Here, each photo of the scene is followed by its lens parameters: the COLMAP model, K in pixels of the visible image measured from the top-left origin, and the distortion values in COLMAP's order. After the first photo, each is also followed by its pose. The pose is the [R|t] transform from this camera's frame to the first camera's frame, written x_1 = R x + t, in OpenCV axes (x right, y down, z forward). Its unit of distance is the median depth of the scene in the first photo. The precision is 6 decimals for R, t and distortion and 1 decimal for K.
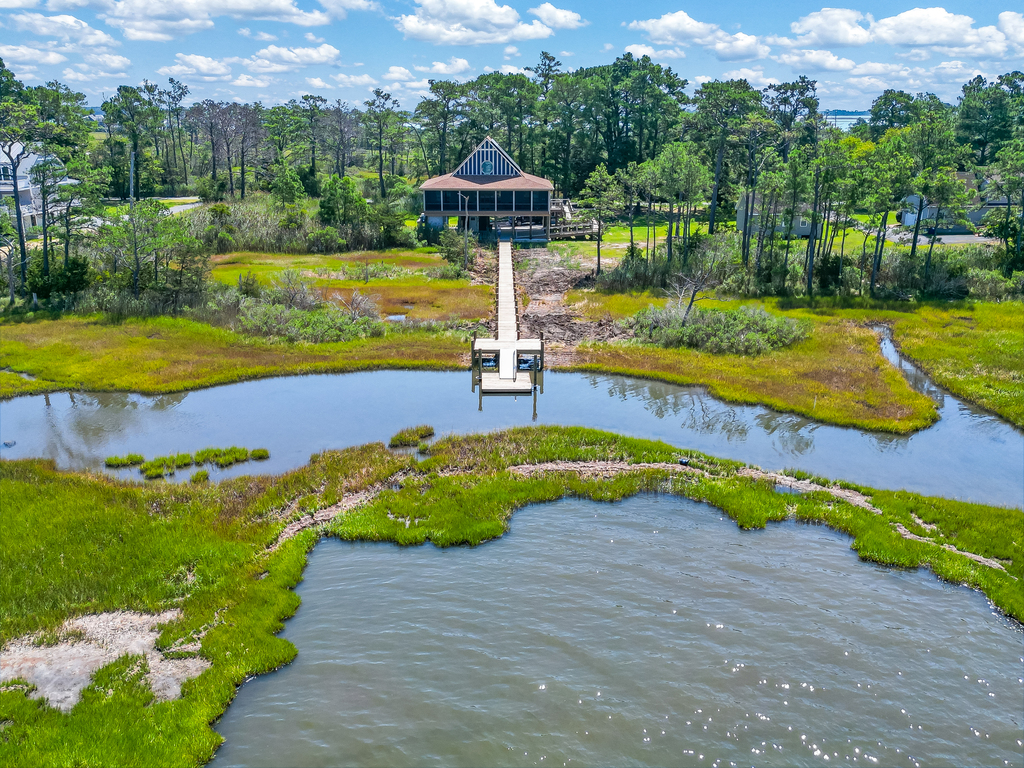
lens RADIAL K [[918.1, 0, 512.0], [0, 918.1, 384.0], [0, 0, 1]] dist [0.061623, -0.018433]
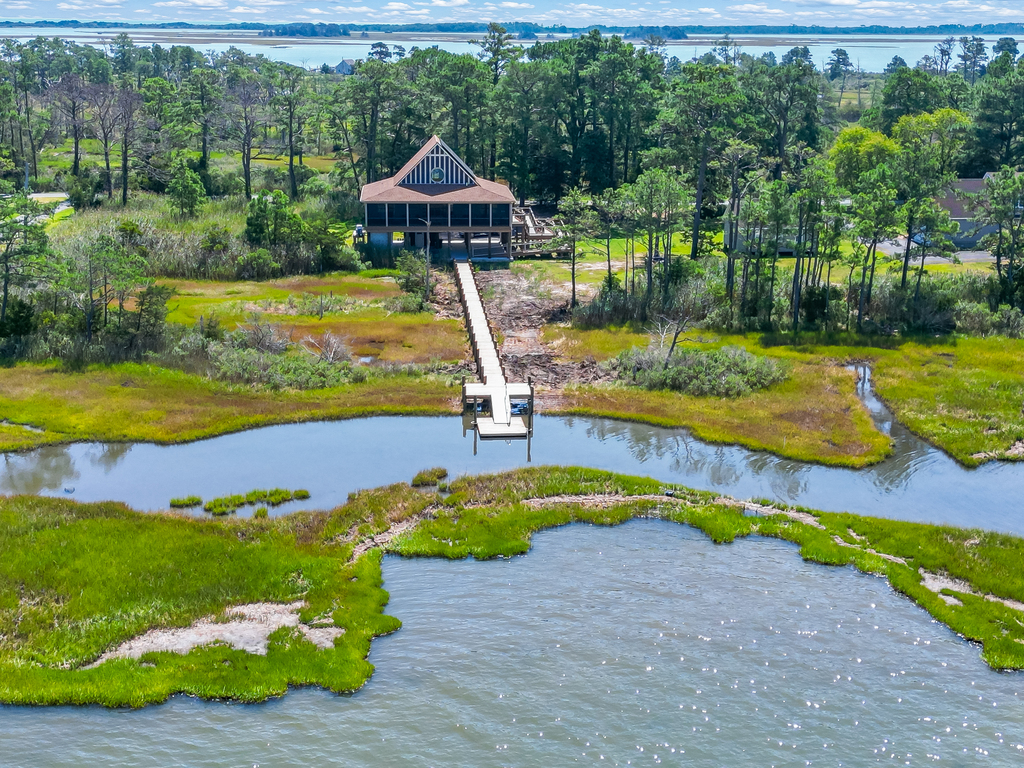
lens RADIAL K [[1358.6, 0, 512.0], [0, 1358.6, 384.0], [0, 0, 1]] dist [0.090077, -0.135169]
pose [[0.997362, -0.012175, 0.071562, -0.085627], [0.014153, 0.999530, -0.027191, -0.006975], [-0.071197, 0.028132, 0.997065, -0.453729]]
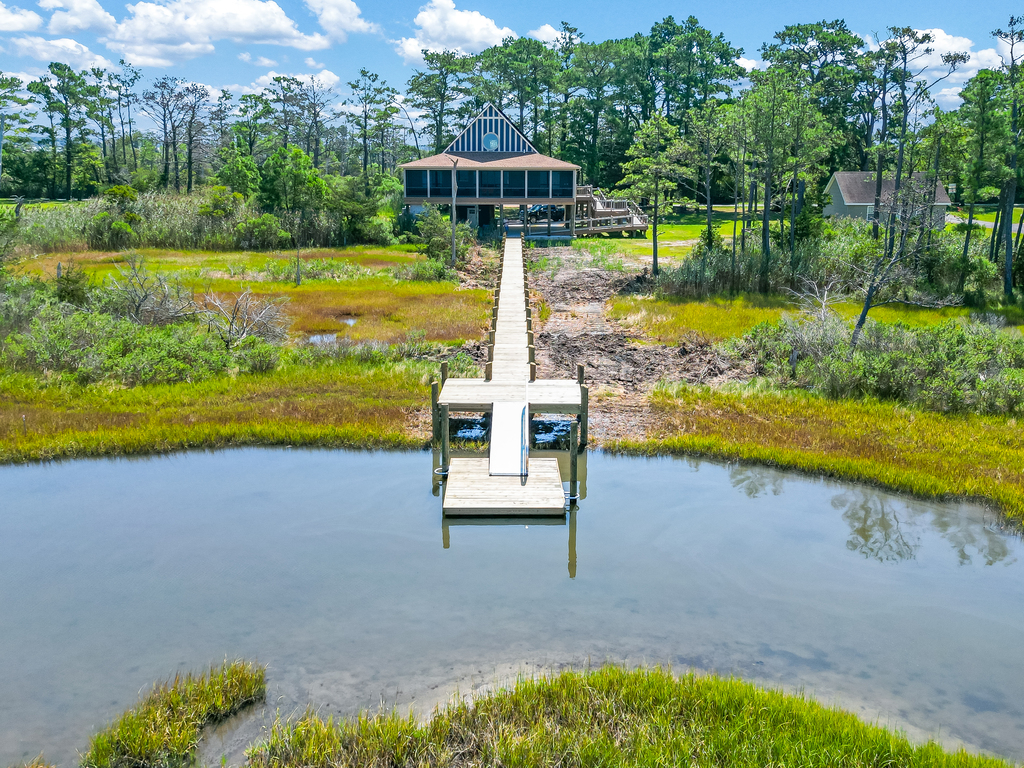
lens RADIAL K [[909.8, 0, 512.2], [0, 909.8, 323.5], [0, 0, 1]] dist [0.070046, -0.100327]
pose [[0.999894, 0.003644, -0.014132, 0.002513], [-0.004980, 0.995395, -0.095727, -0.029506], [0.013718, 0.095787, 0.995307, 0.468109]]
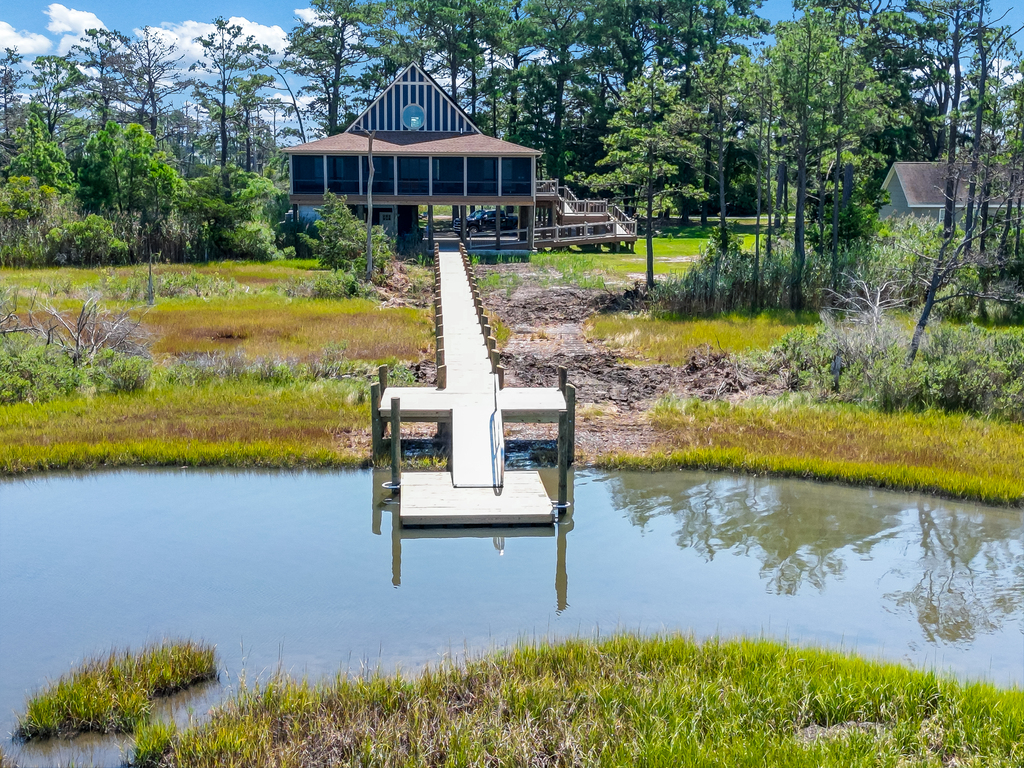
lens RADIAL K [[1358.6, 0, 512.0], [0, 1358.6, 384.0], [0, 0, 1]] dist [0.090077, -0.135169]
pose [[0.998926, -0.003638, 0.046182, -0.012233], [0.009018, 0.993111, -0.116829, 0.012326], [-0.045439, 0.117120, 0.992078, 0.412061]]
